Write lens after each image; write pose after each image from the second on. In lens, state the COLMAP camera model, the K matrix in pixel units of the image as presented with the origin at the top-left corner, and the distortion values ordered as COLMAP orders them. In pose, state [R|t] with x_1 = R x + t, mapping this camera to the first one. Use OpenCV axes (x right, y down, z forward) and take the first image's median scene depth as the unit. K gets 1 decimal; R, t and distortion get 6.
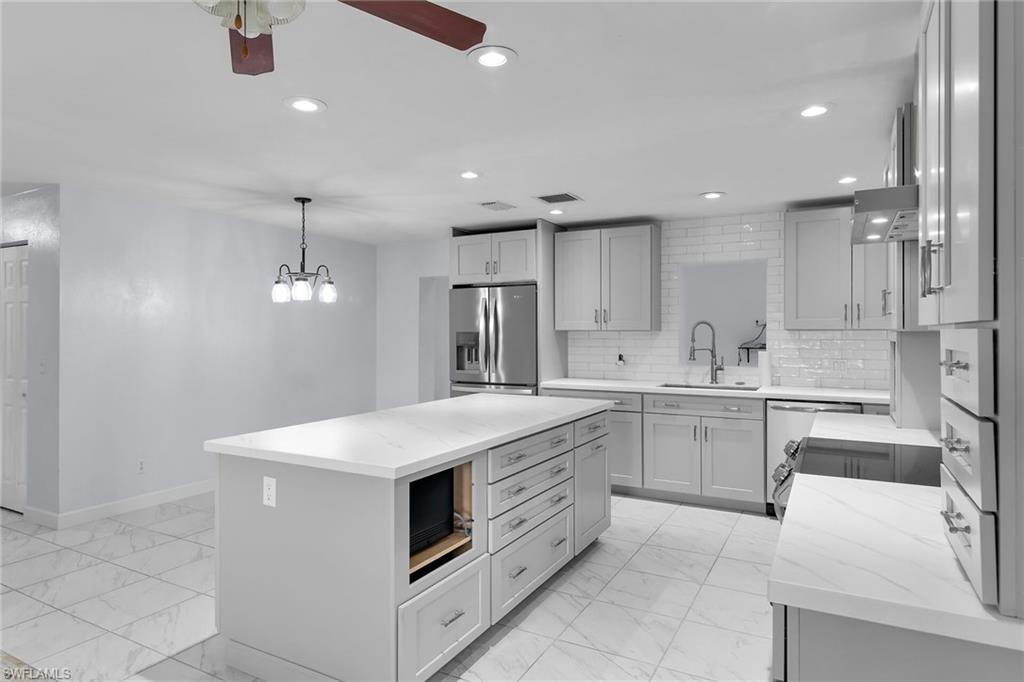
lens RADIAL K [[606.9, 0, 519.0], [0, 606.9, 332.9], [0, 0, 1]] dist [0.005286, -0.003326]
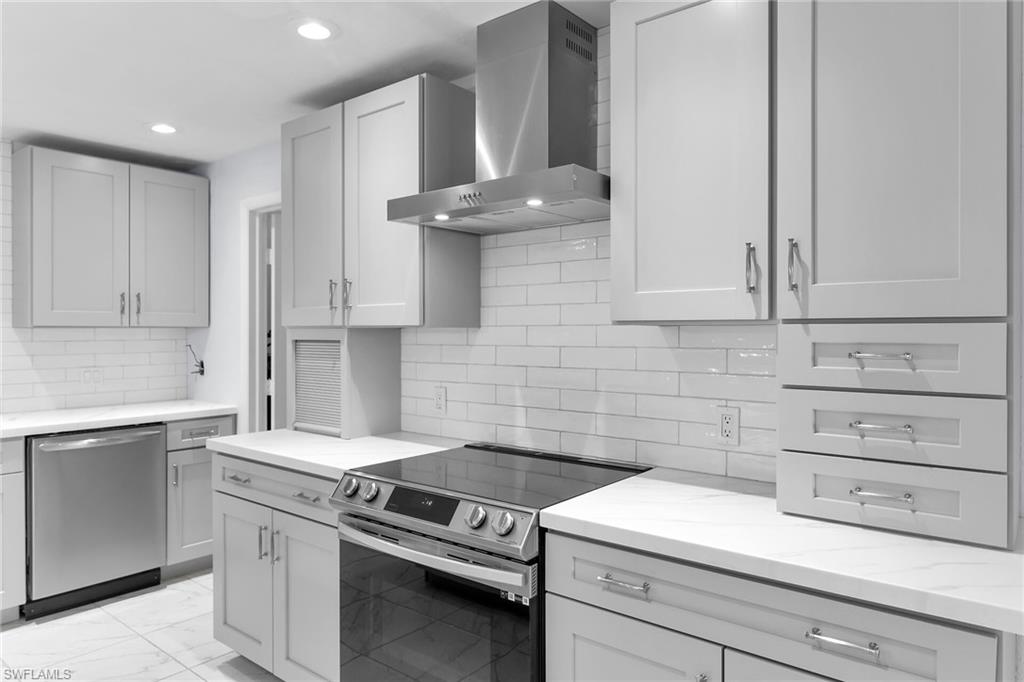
lens RADIAL K [[657.2, 0, 506.7], [0, 657.2, 336.2], [0, 0, 1]] dist [0.001666, -0.003194]
pose [[0.193619, -0.008432, 0.981041, -0.146952], [0.002723, 0.999964, 0.008058, 0.000964], [-0.981073, 0.001111, 0.193635, 0.348982]]
